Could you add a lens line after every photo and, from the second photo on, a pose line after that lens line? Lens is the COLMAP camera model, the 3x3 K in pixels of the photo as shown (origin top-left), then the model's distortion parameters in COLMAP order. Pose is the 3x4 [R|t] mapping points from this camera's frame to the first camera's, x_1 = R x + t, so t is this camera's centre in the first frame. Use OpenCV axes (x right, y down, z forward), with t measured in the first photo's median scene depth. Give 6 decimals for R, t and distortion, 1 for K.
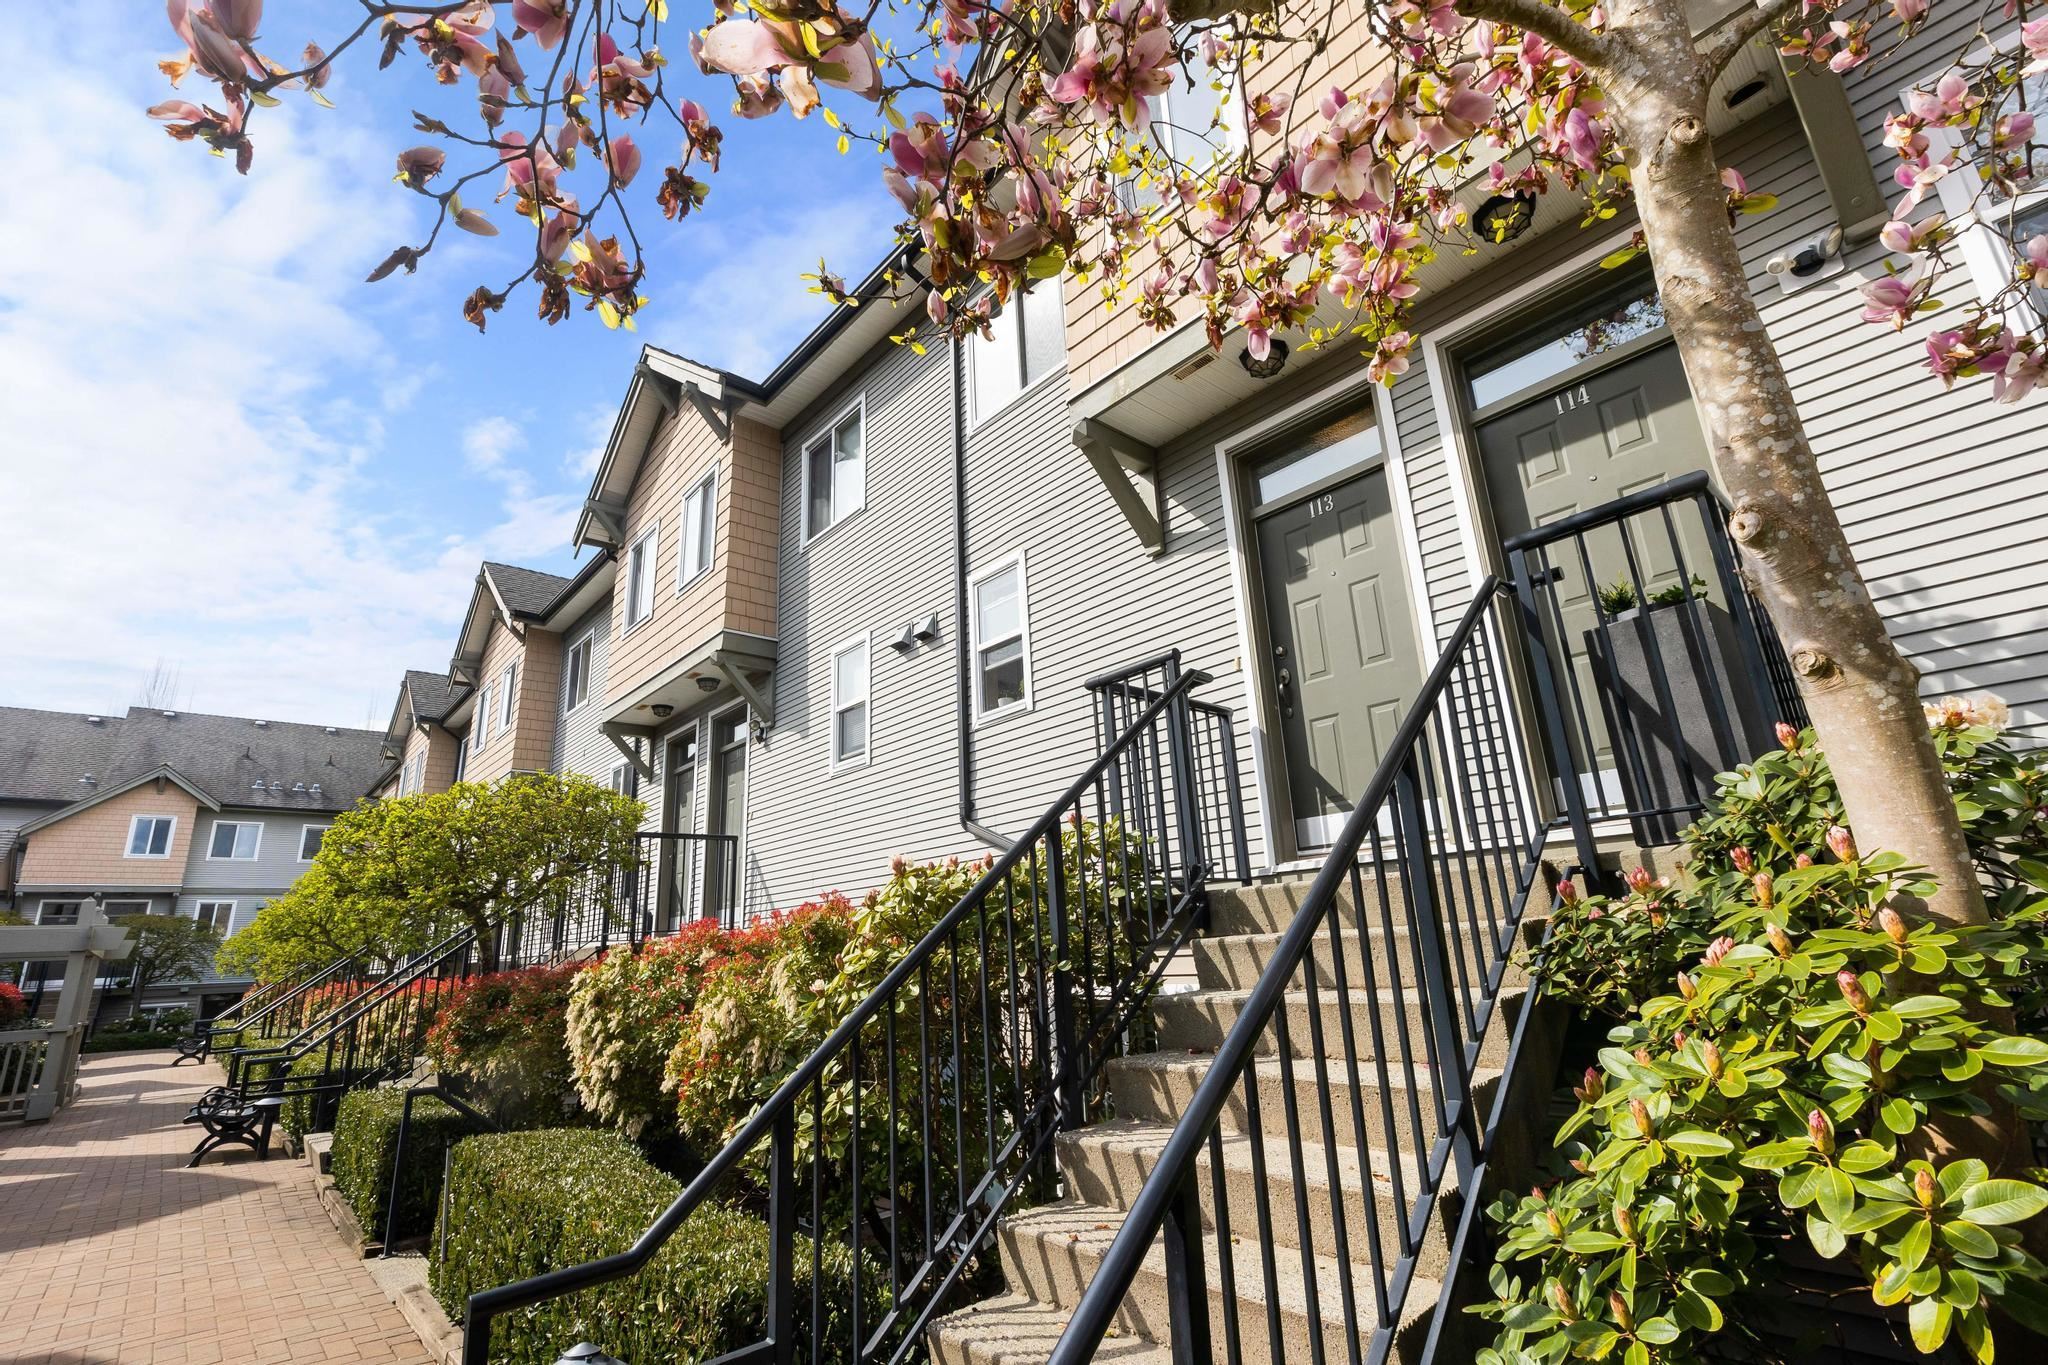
lens RADIAL K [[935.7, 0, 1025.6], [0, 935.7, 670.0], [0, 0, 1]] dist [0.000147, 0.000055]
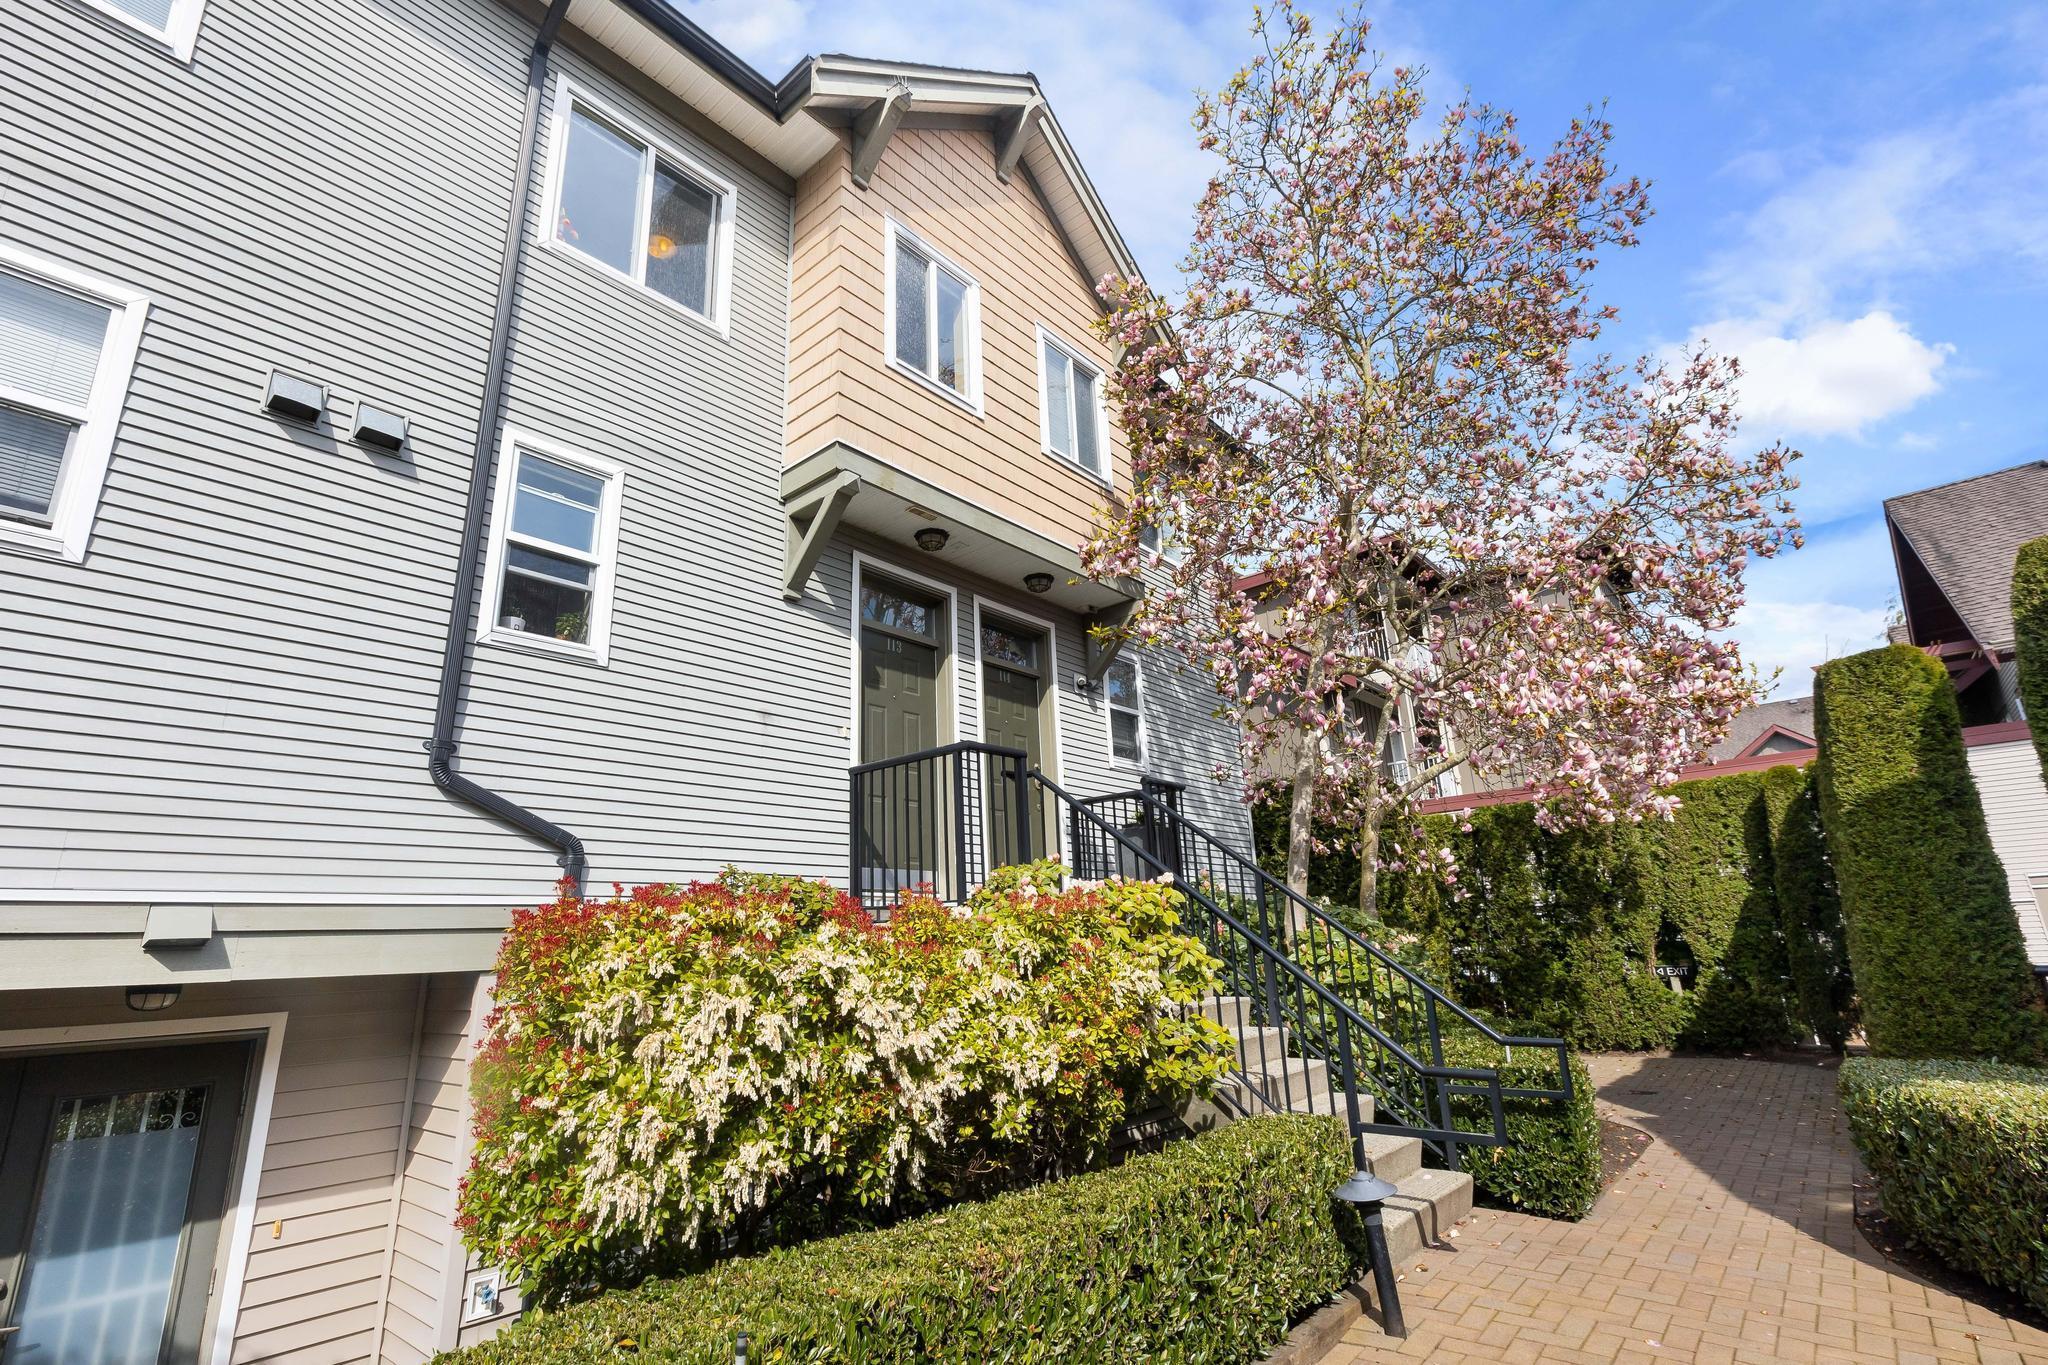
lens RADIAL K [[935.7, 0, 1025.6], [0, 935.7, 670.0], [0, 0, 1]] dist [0.000147, 0.000055]
pose [[-0.141996, 0.328750, 0.933681, -0.578777], [-0.250730, 0.900533, -0.355210, 0.175272], [-0.957586, -0.284540, -0.045445, 0.503047]]
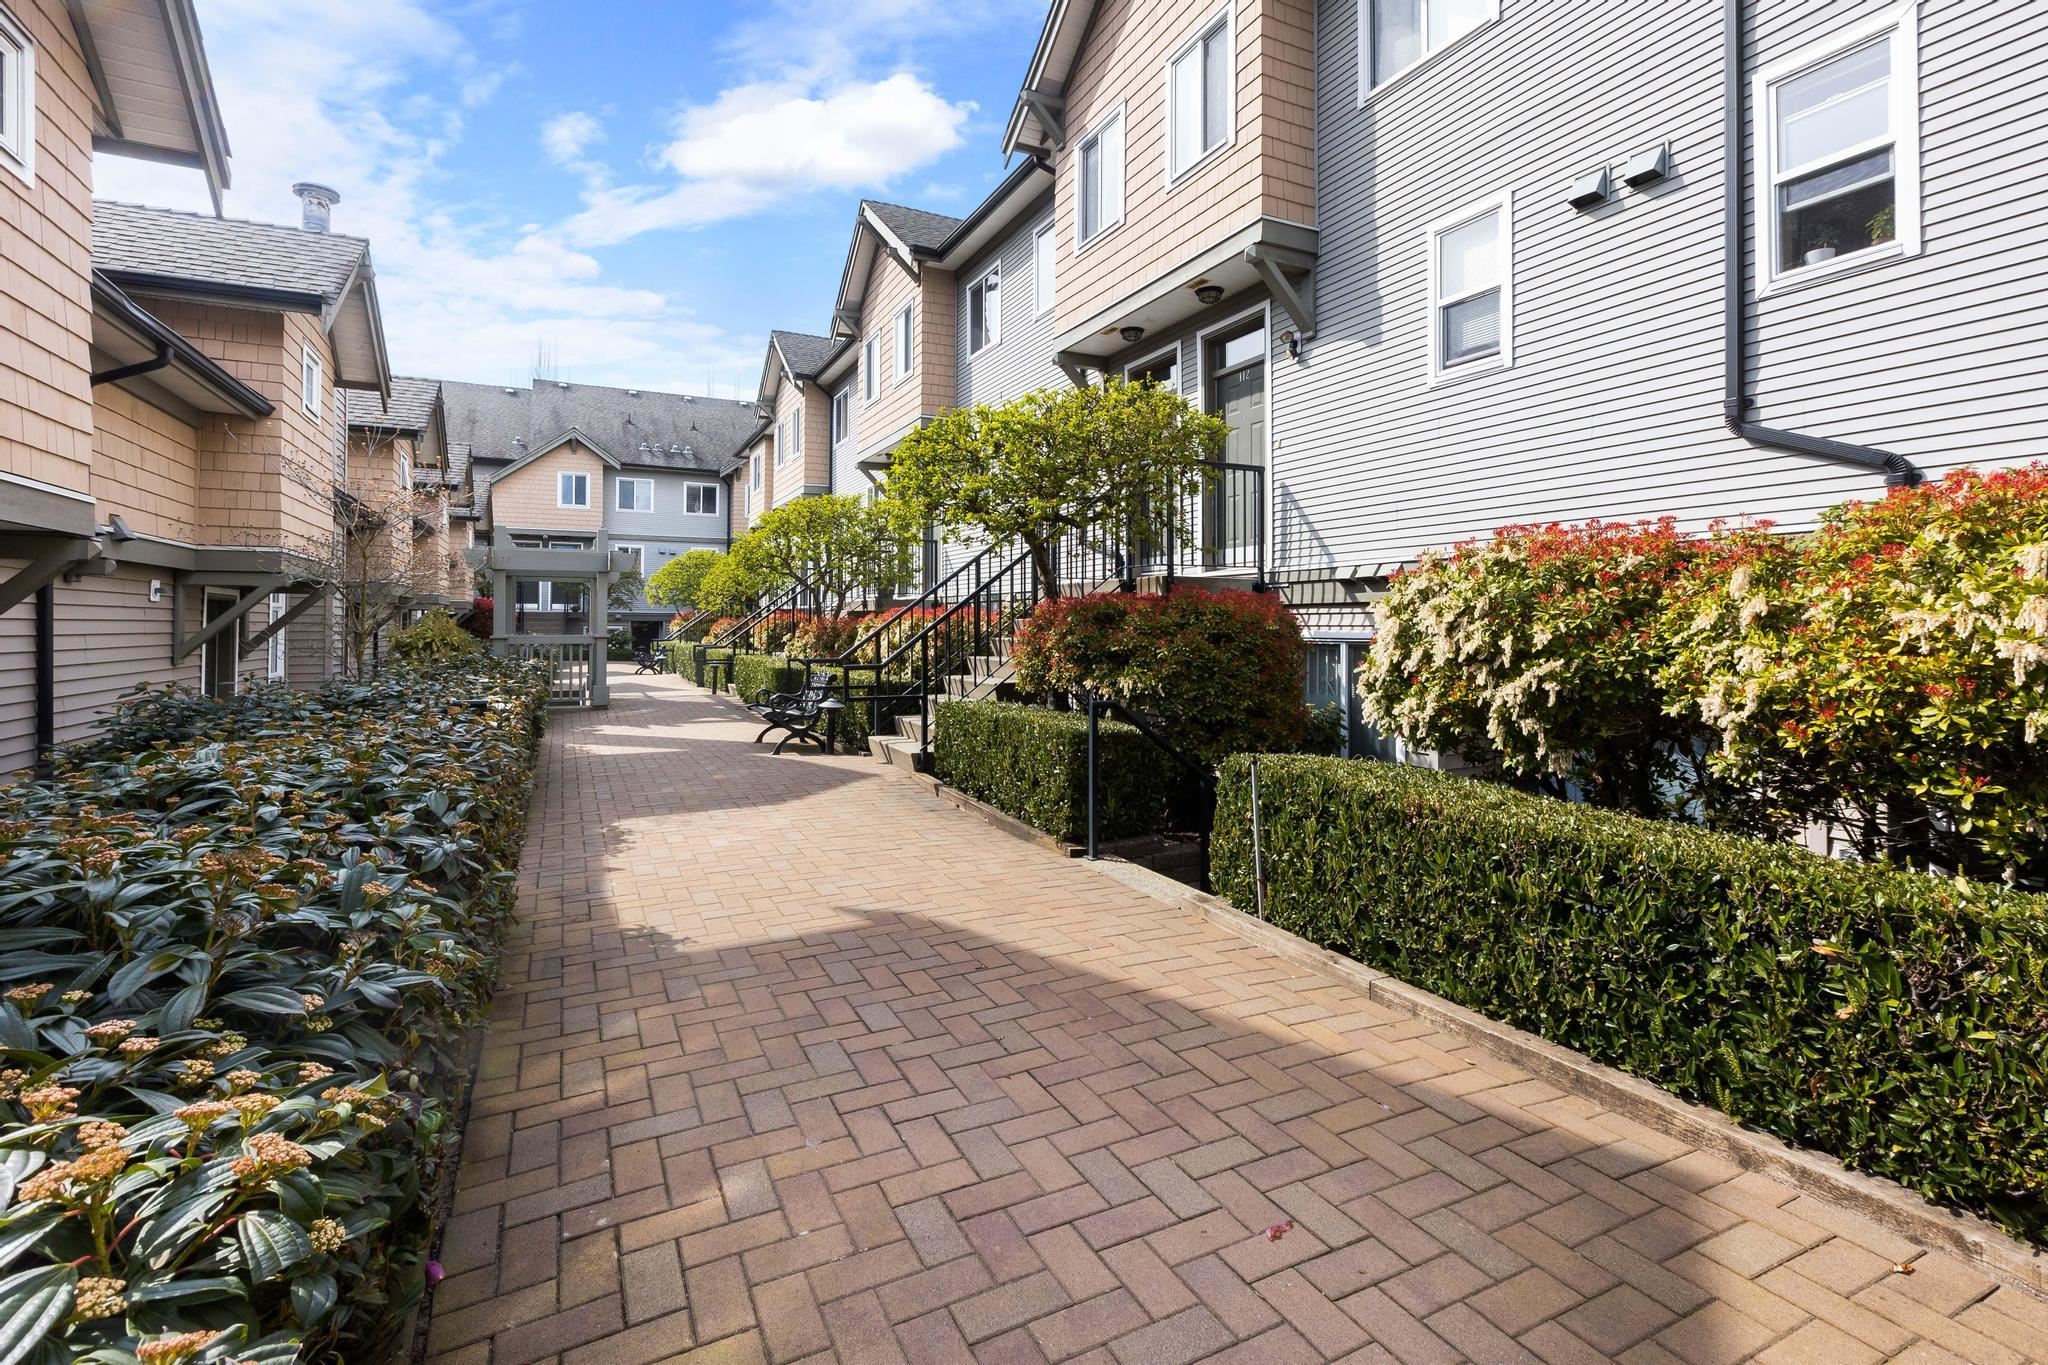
lens RADIAL K [[911.7, 0, 1022.3], [0, 911.7, 623.9], [0, 0, 1]] dist [-0.001819, 0.000062]
pose [[0.968856, 0.049431, -0.242640, -0.334536], [0.023586, 0.956997, 0.289139, 0.068687], [0.246498, -0.285857, 0.926026, 0.098290]]
